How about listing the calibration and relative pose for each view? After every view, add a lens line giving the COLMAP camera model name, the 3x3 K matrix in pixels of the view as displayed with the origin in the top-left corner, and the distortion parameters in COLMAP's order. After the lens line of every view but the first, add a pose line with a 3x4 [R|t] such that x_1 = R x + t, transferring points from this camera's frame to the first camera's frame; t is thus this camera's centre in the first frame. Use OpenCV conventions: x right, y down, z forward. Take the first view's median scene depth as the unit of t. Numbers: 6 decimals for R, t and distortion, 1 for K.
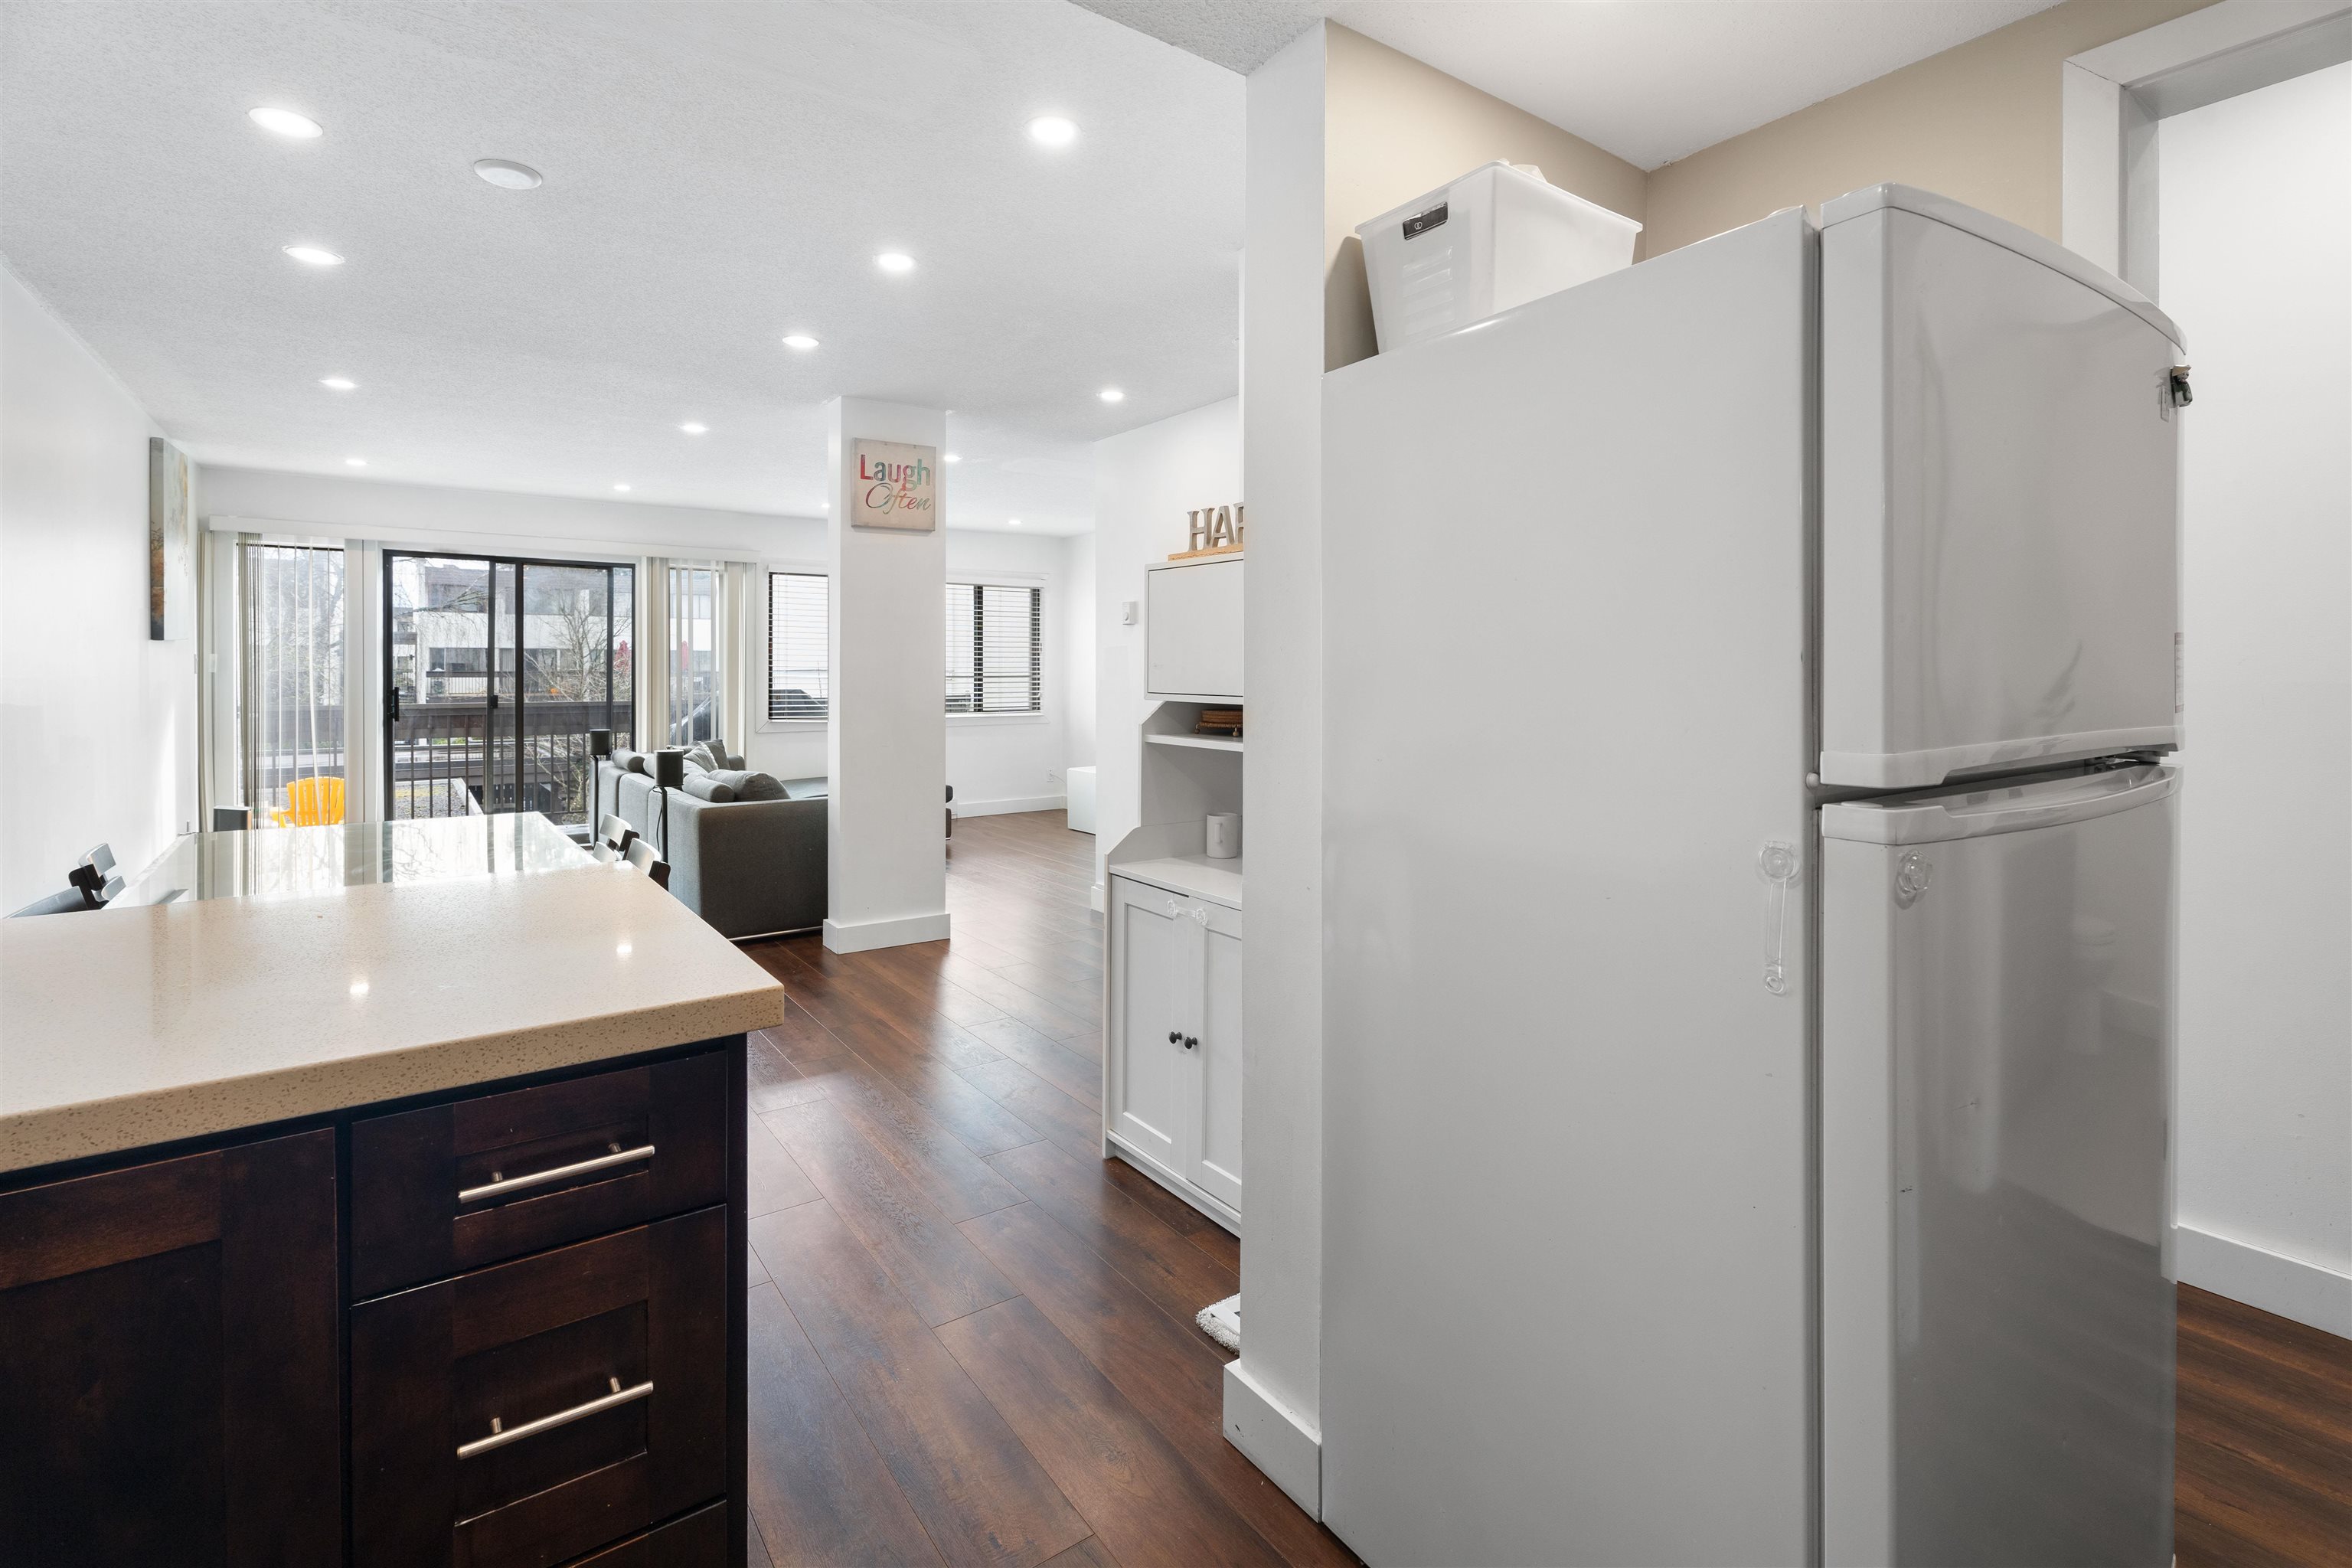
lens RADIAL K [[1053.0, 0, 1182.0], [0, 1053.0, 668.9], [0, 0, 1]] dist [-0.001456, -0.002098]
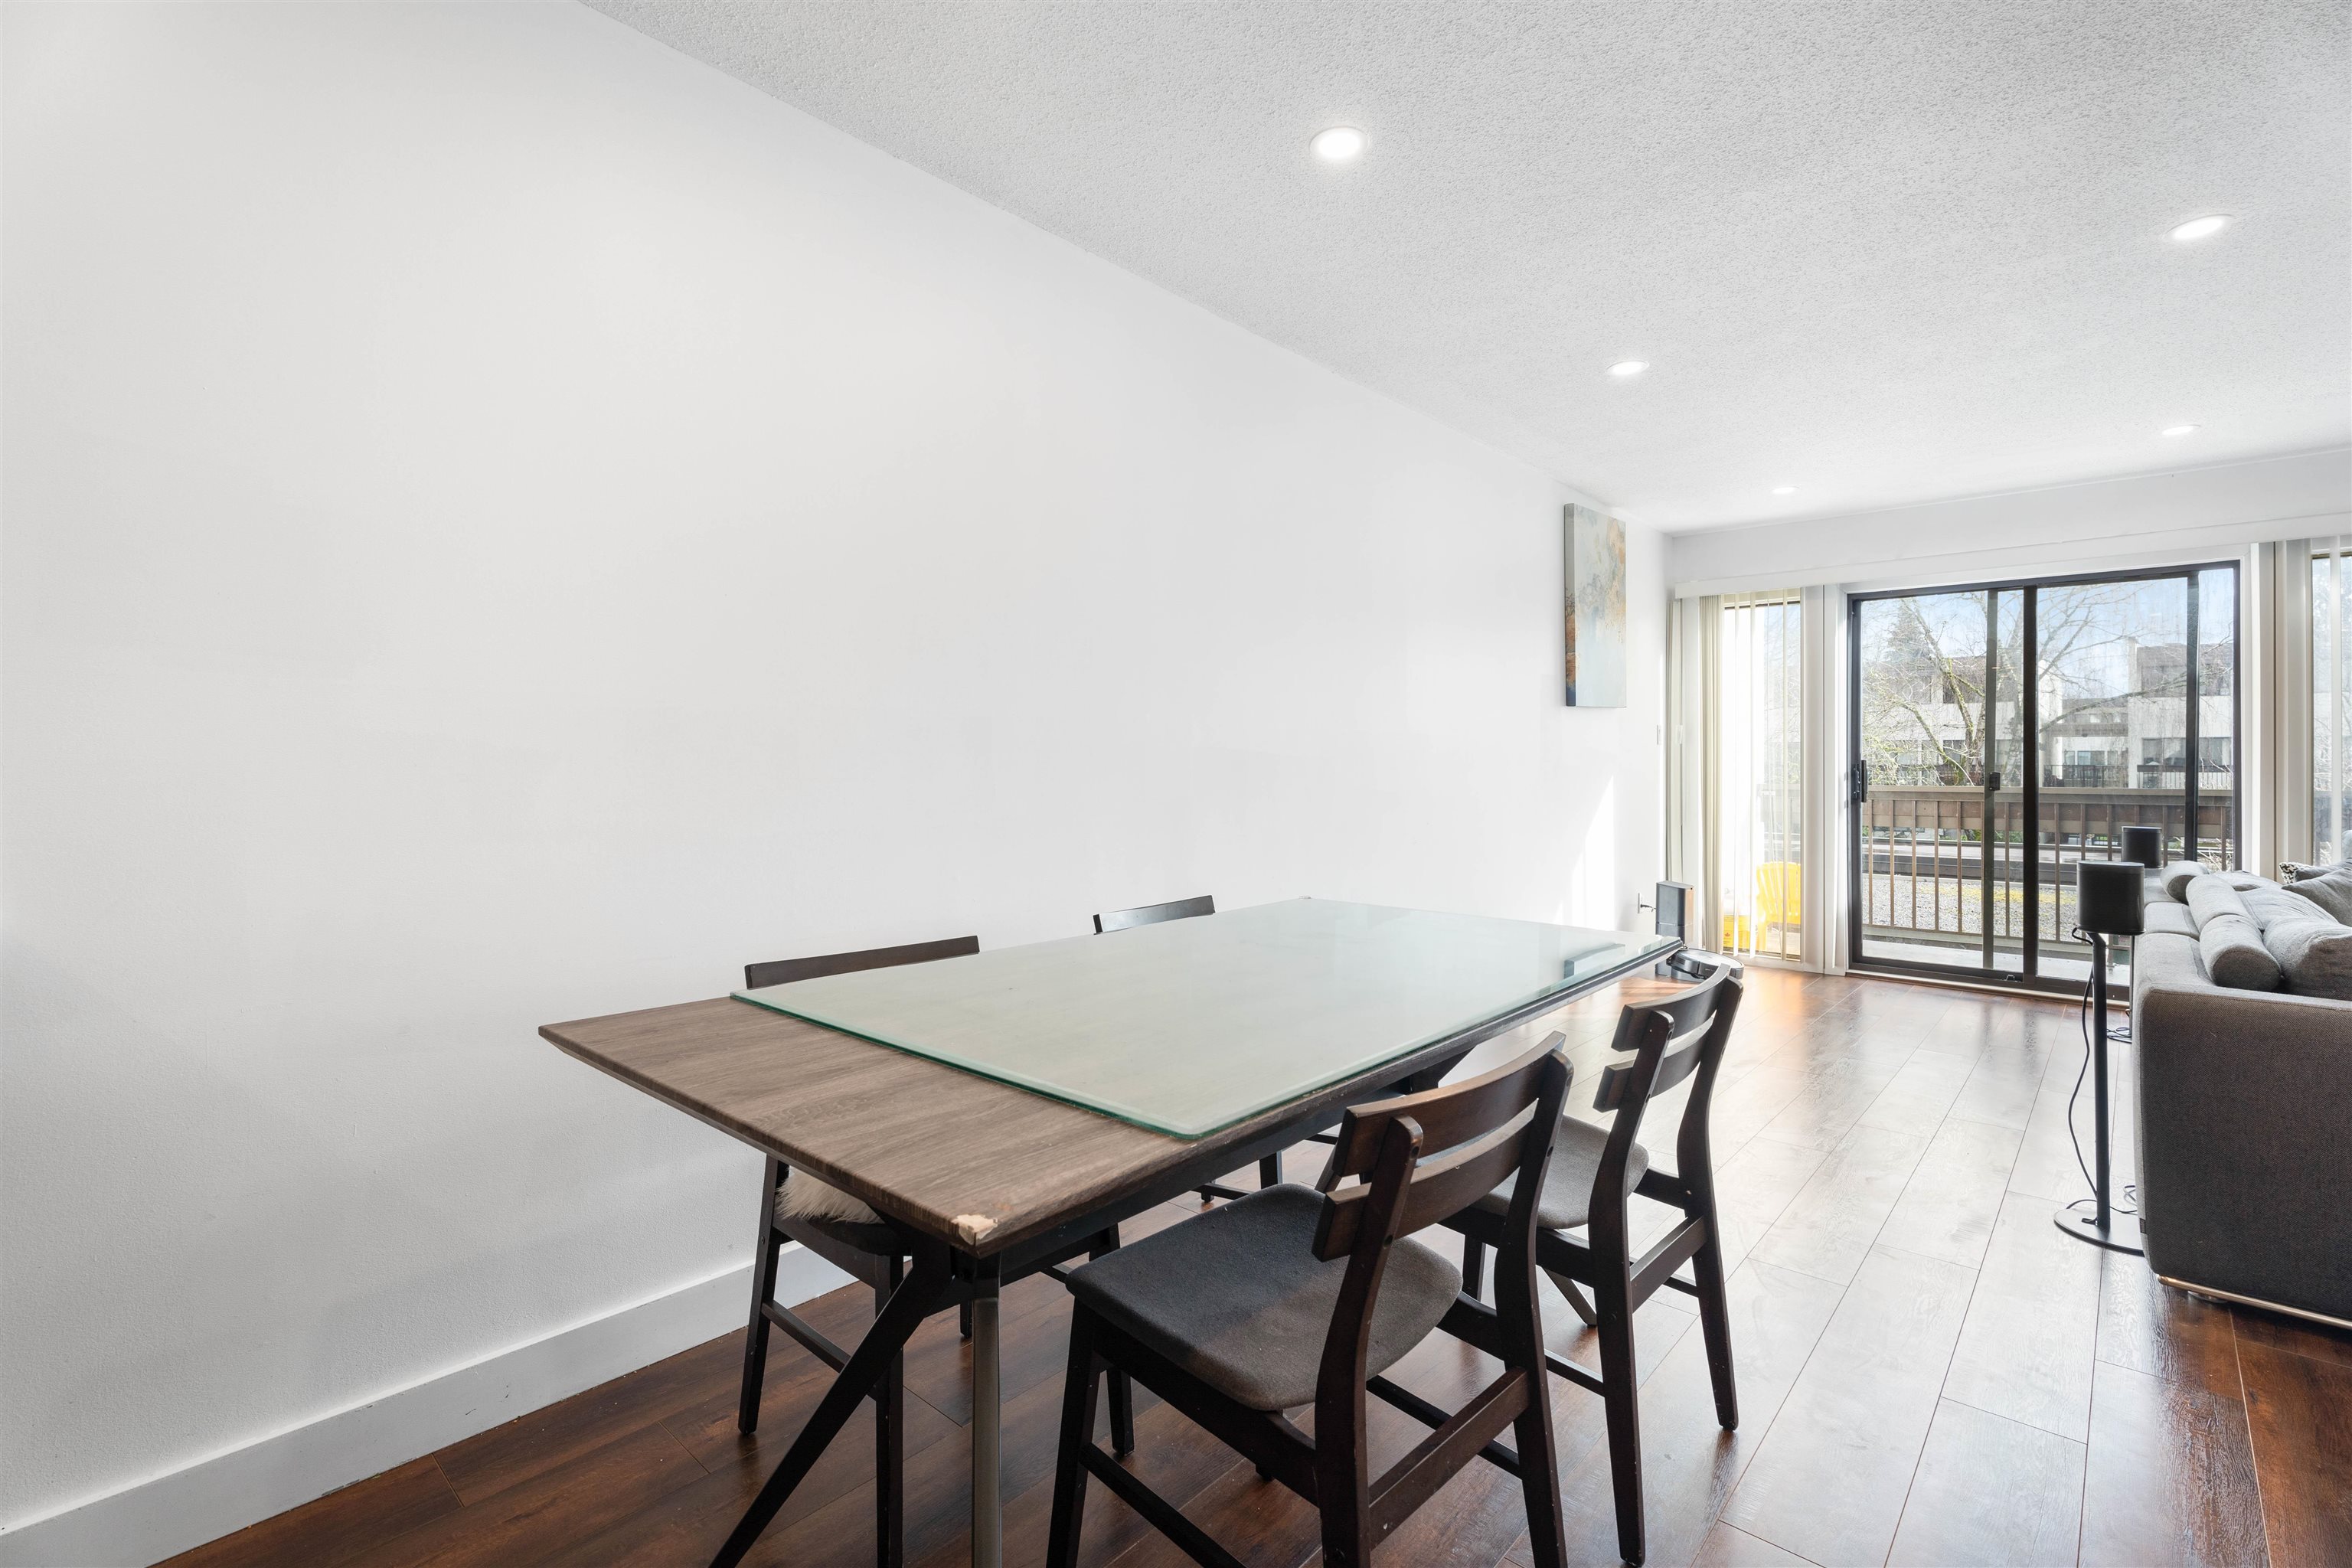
lens RADIAL K [[1053.0, 0, 1162.8], [0, 1053.0, 768.2], [0, 0, 1]] dist [-0.001456, -0.002098]
pose [[0.188584, 0.003688, -0.982050, -0.046843], [0.000180, 0.999993, 0.003790, 0.018550], [0.982057, -0.000891, 0.188582, 0.294518]]
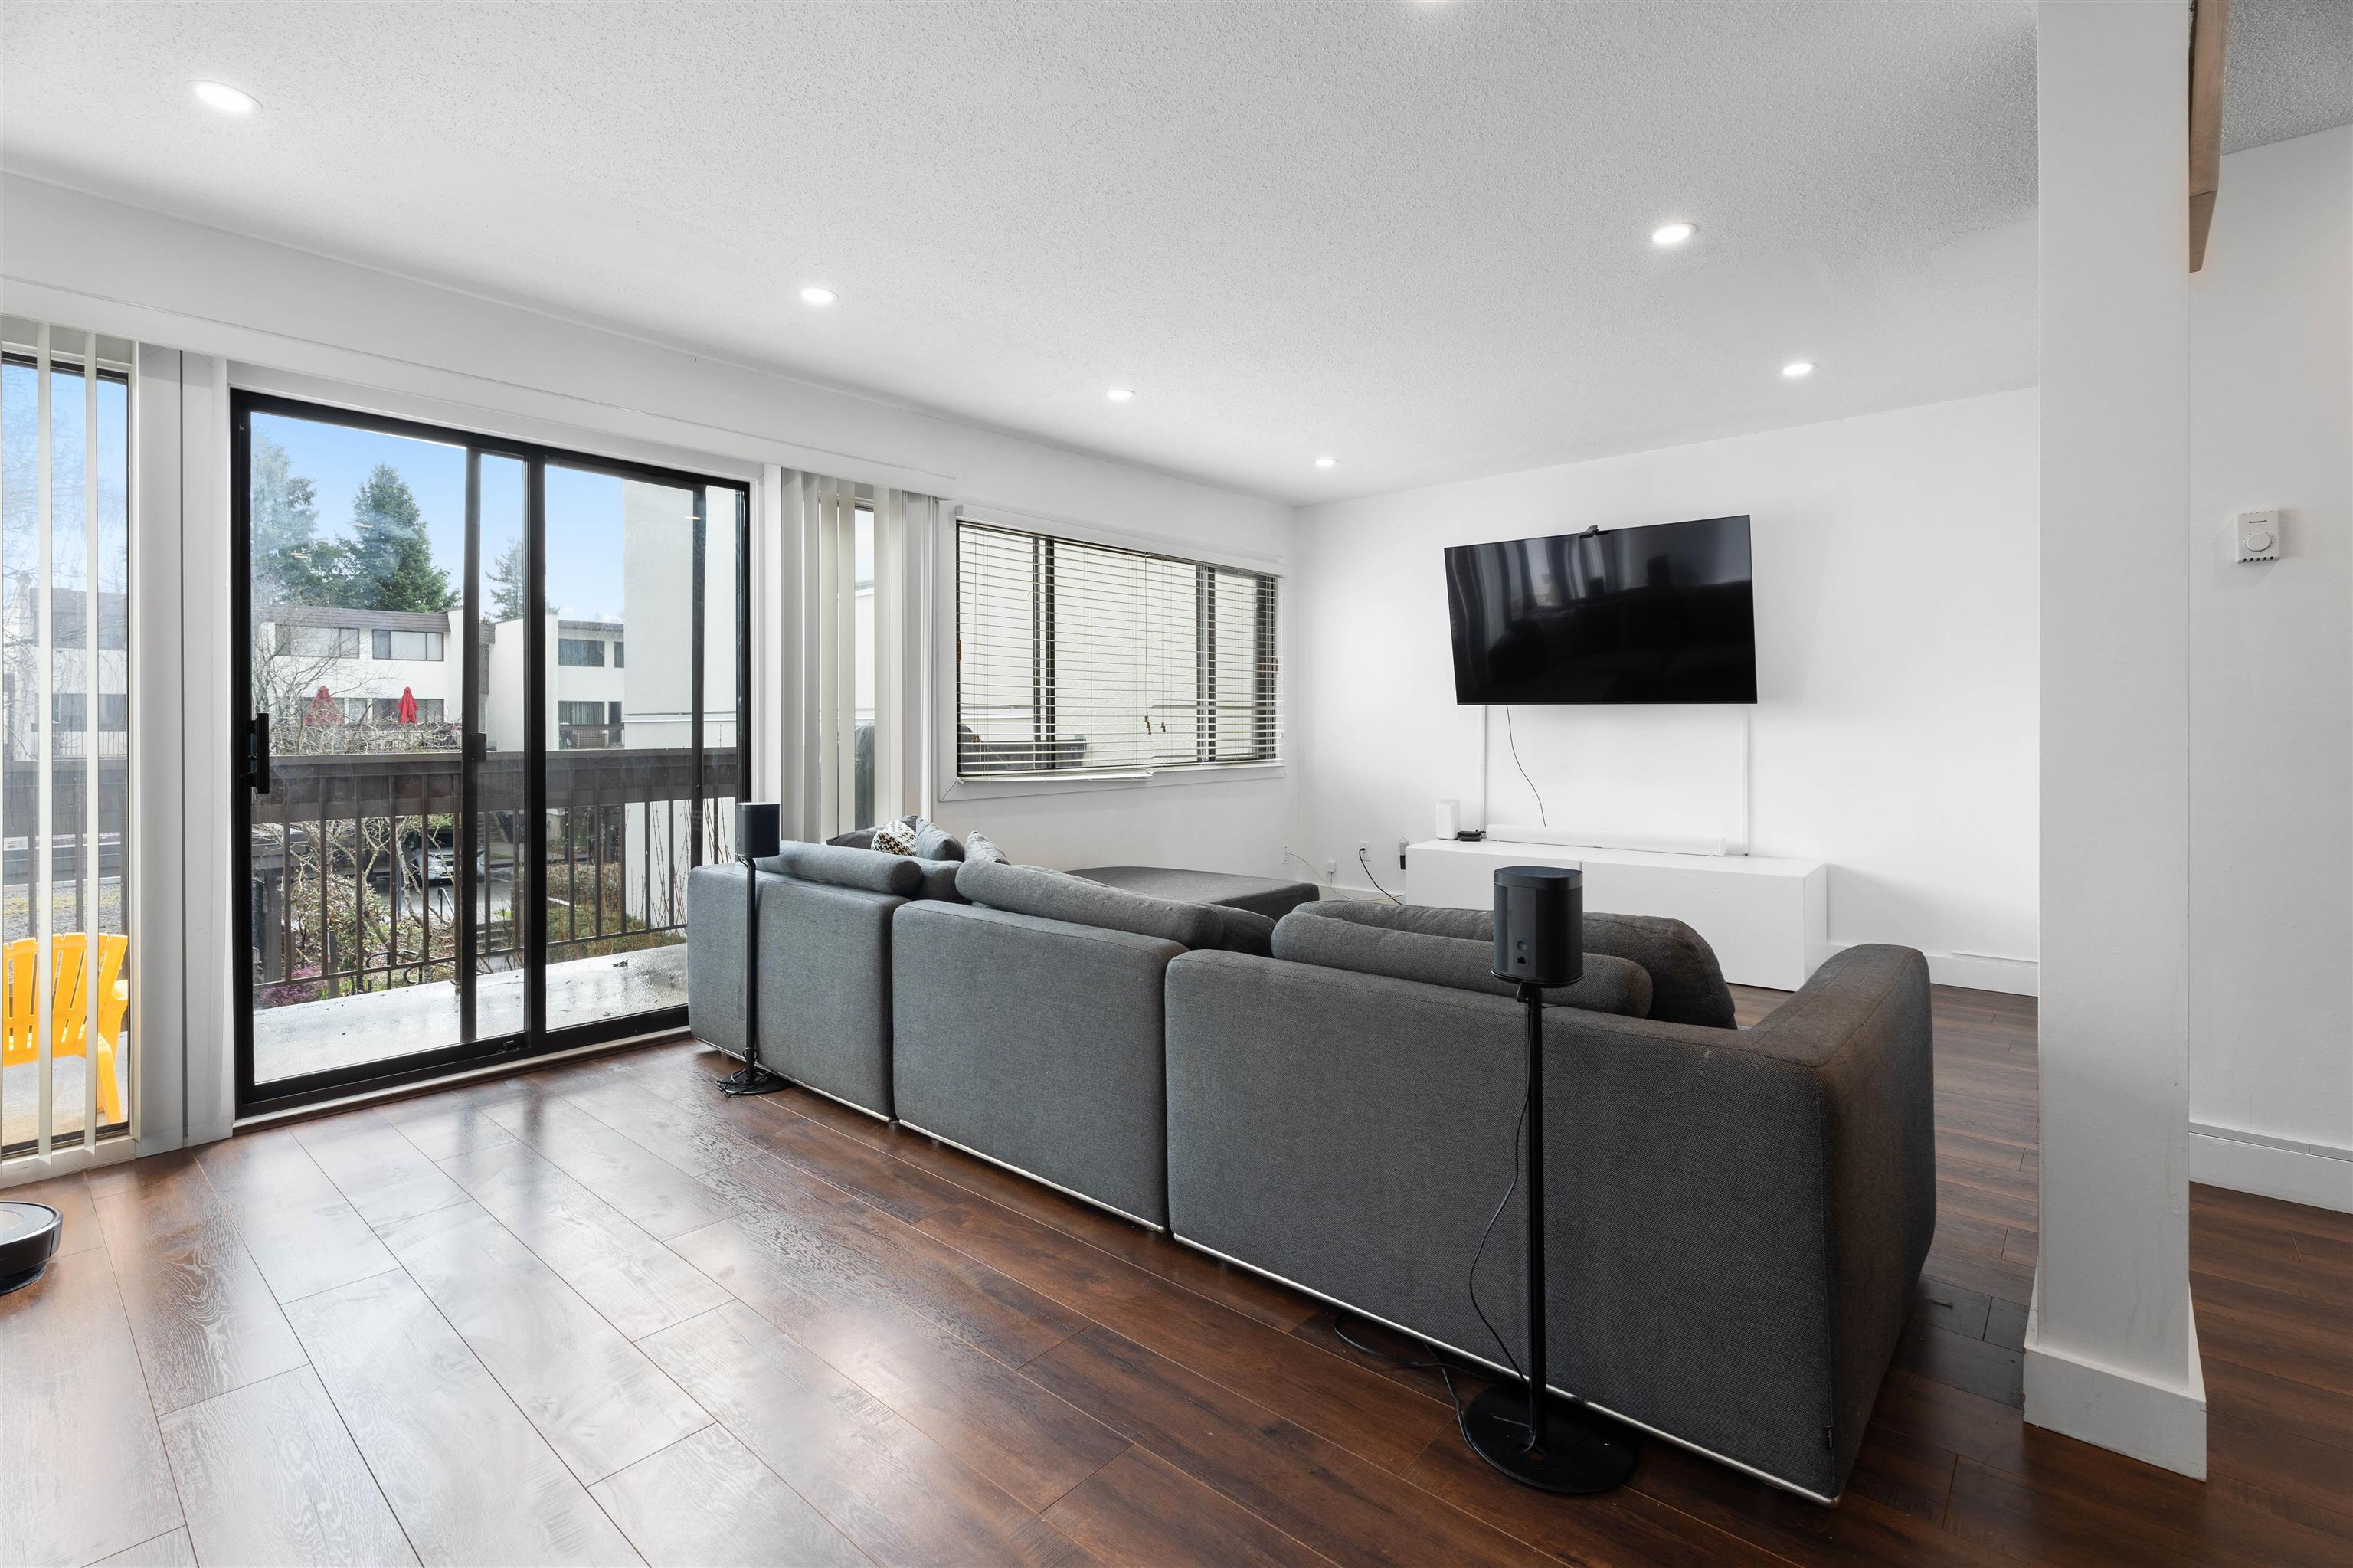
lens RADIAL K [[1053.5, 0, 1193.7], [0, 1053.5, 716.1], [0, 0, 1]] dist [-0.001456, -0.002098]
pose [[0.973696, -0.003566, 0.227822, -0.447892], [0.005143, 0.999967, -0.006330, 0.021807], [-0.227792, 0.007335, 0.973682, 0.467528]]
